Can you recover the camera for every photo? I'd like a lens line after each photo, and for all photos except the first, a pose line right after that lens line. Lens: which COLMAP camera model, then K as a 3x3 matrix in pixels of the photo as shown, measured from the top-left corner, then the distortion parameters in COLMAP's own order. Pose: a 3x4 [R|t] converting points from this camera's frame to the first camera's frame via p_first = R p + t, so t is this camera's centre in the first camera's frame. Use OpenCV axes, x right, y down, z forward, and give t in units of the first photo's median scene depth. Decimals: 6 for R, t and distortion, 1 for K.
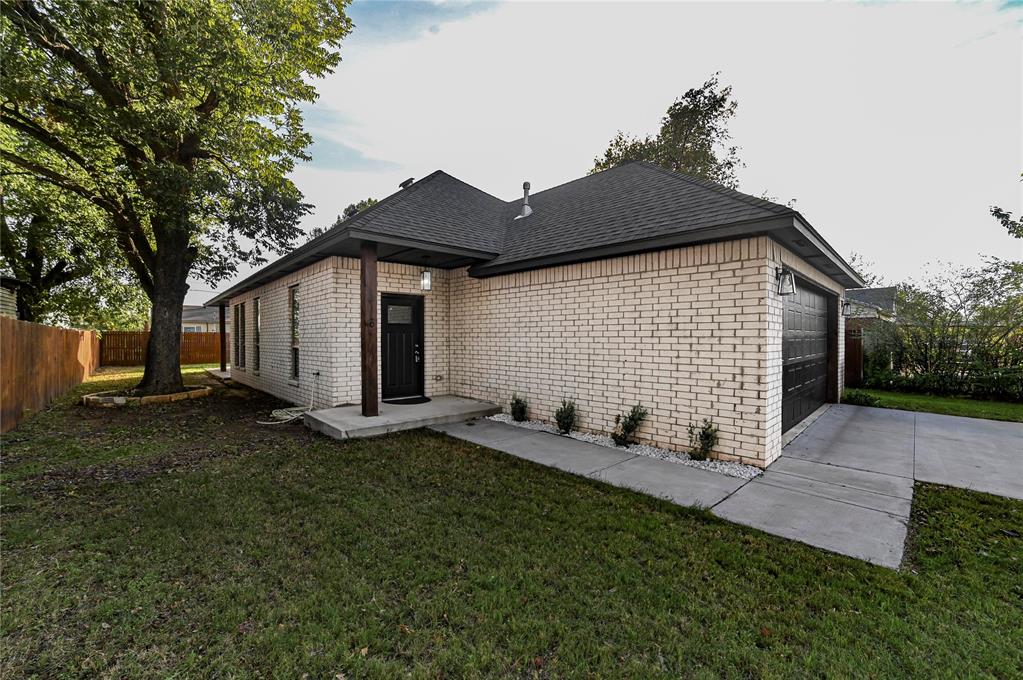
lens RADIAL K [[397.2, 0, 510.2], [0, 397.2, 344.3], [0, 0, 1]] dist [-0.067114, 0.025602]
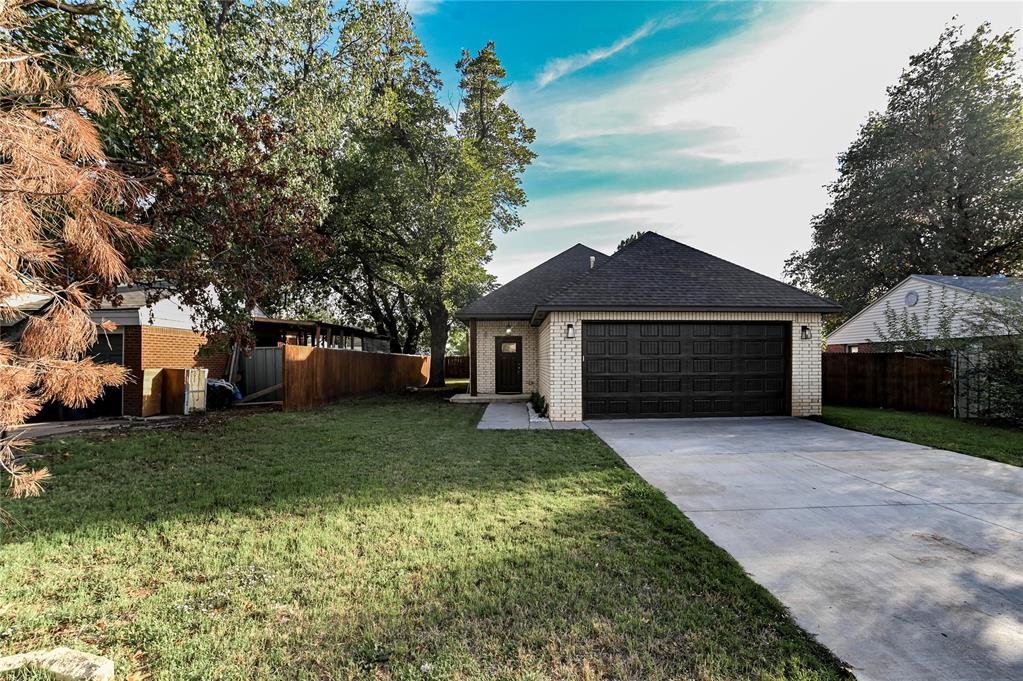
lens RADIAL K [[423.3, 0, 557.2], [0, 423.3, 366.0], [0, 0, 1]] dist [-0.000995, -0.000066]
pose [[0.780189, 0.009164, -0.625477, 1.071640], [-0.011842, 0.999930, -0.000120, 0.009625], [0.625432, 0.007500, 0.780243, -0.388899]]
